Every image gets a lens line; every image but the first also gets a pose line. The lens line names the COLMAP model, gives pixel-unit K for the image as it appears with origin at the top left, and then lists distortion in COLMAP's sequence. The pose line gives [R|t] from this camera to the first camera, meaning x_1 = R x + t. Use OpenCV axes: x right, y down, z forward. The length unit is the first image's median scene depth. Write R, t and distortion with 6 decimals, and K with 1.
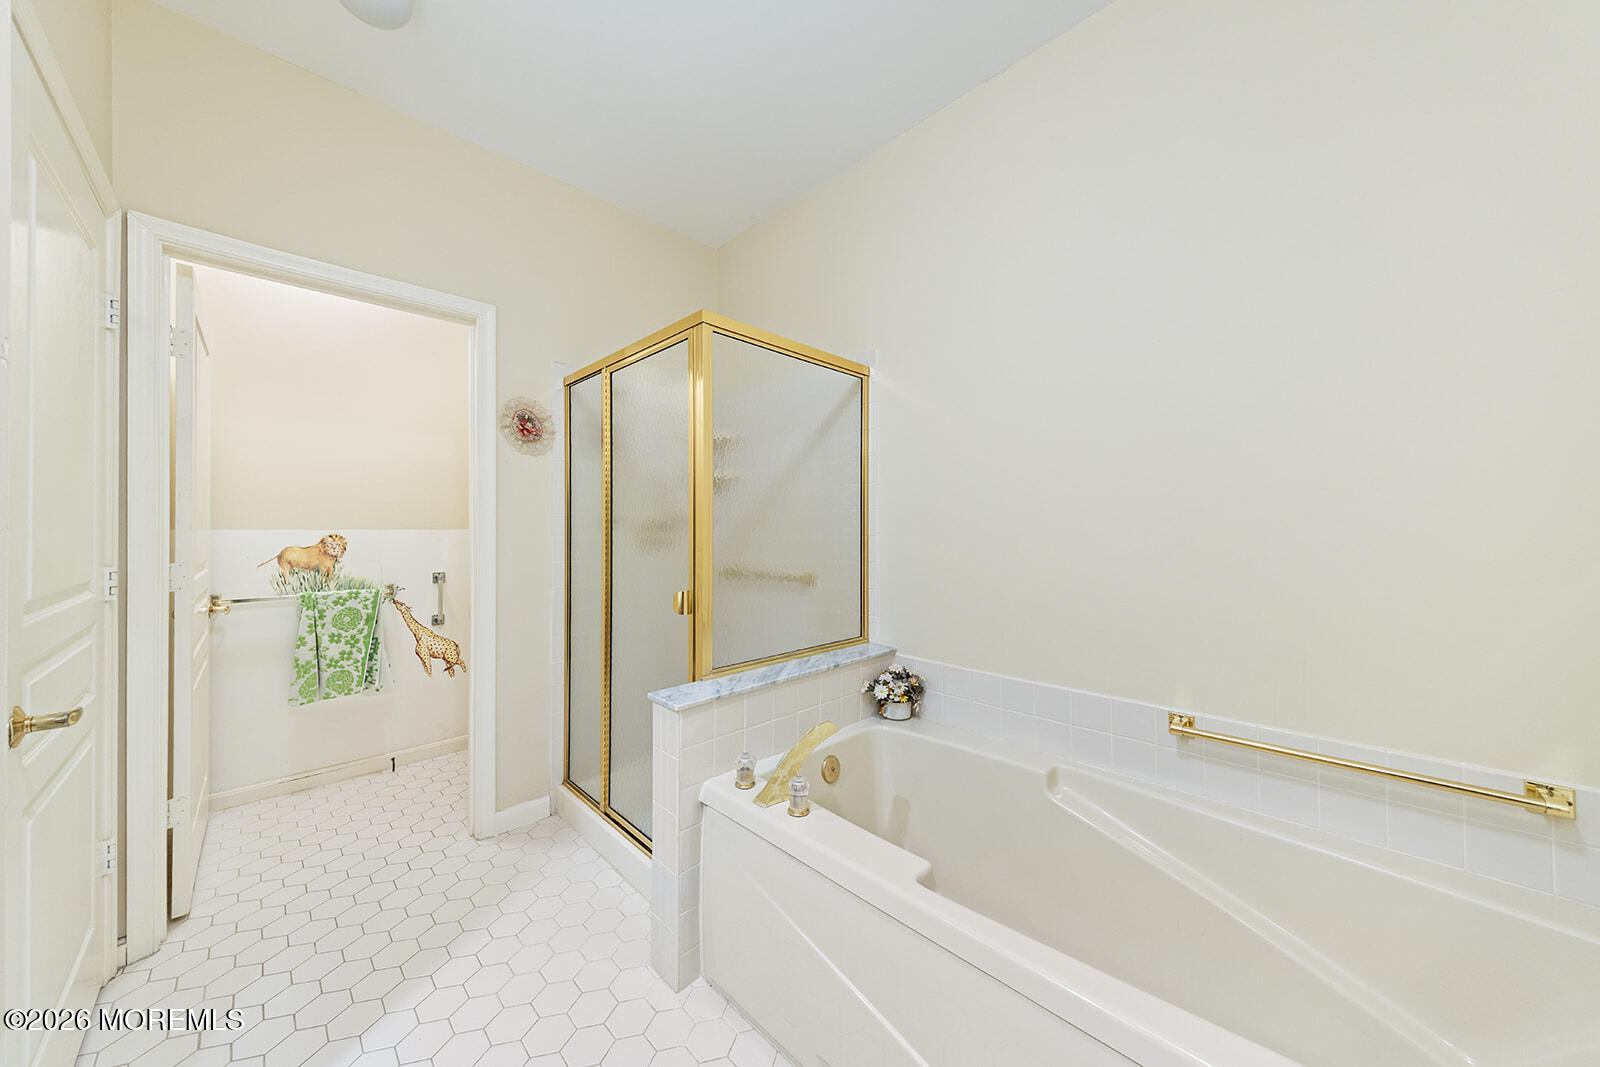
lens RADIAL K [[545.9, 0, 800.1], [0, 545.9, 525.9], [0, 0, 1]] dist [-0.001318, -0.000299]
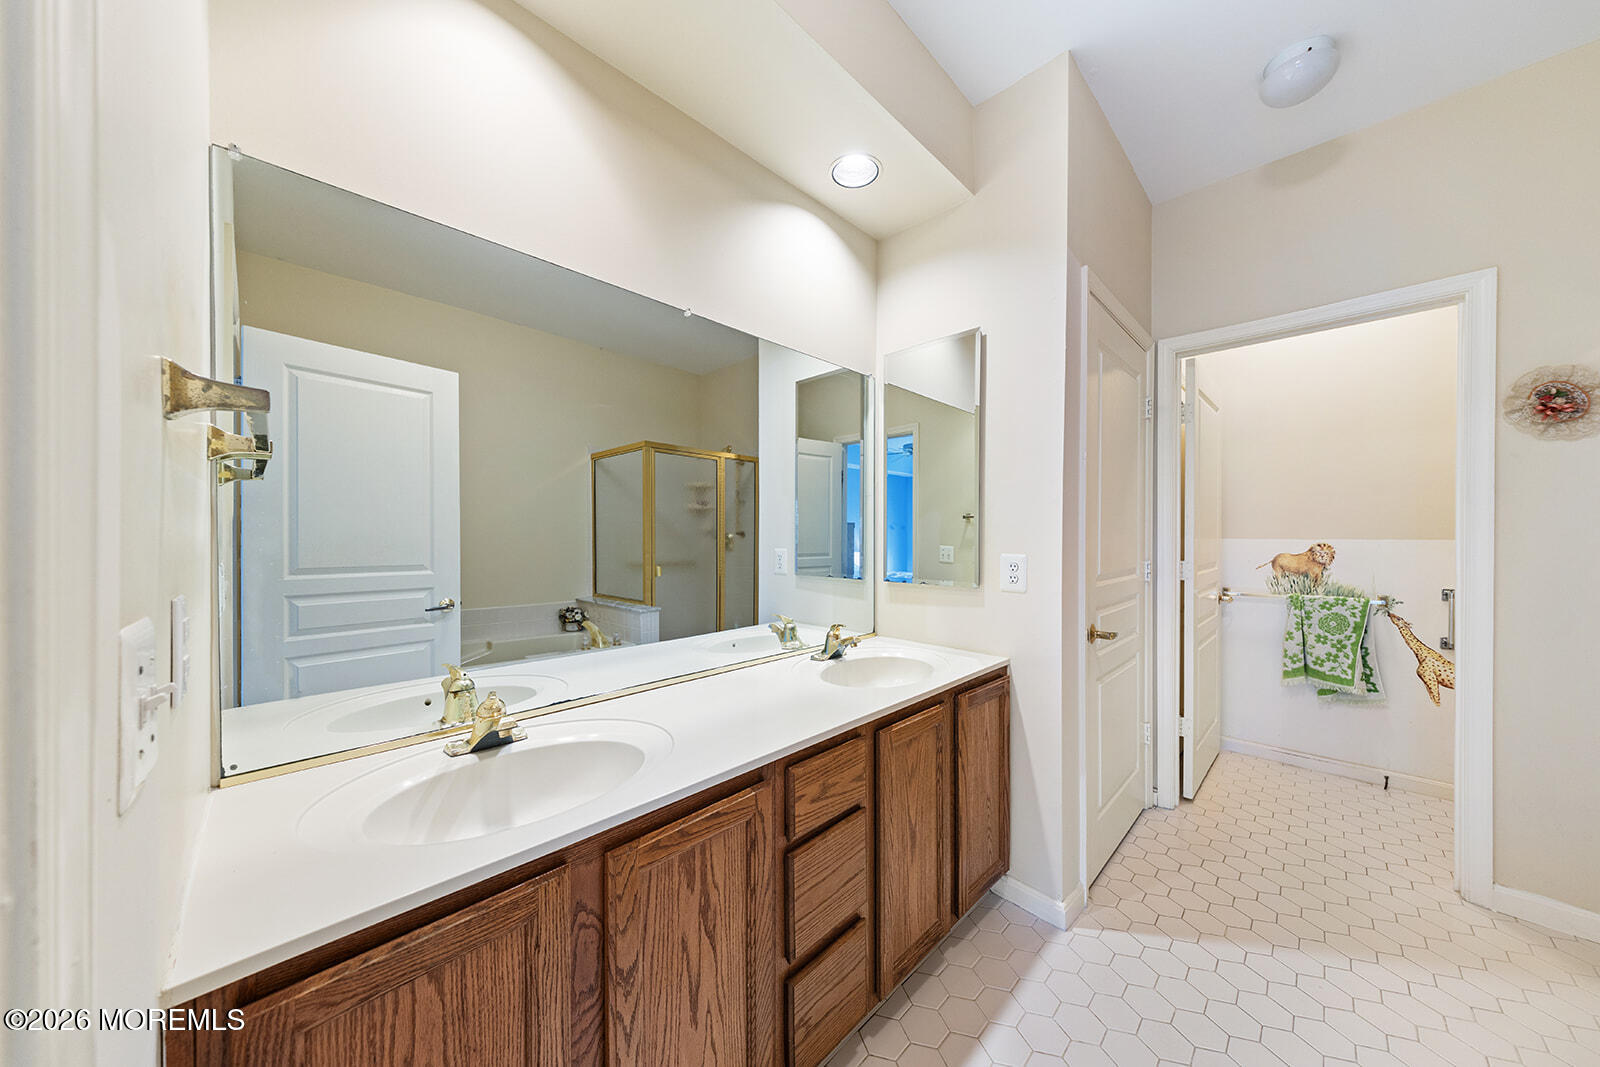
lens RADIAL K [[545.9, 0, 800.0], [0, 545.9, 537.3], [0, 0, 1]] dist [-0.001318, -0.000299]
pose [[0.011630, 0.000192, -0.999932, 0.220484], [0.003839, 0.999993, 0.000236, -0.001014], [0.999925, -0.003842, 0.011630, -0.049519]]
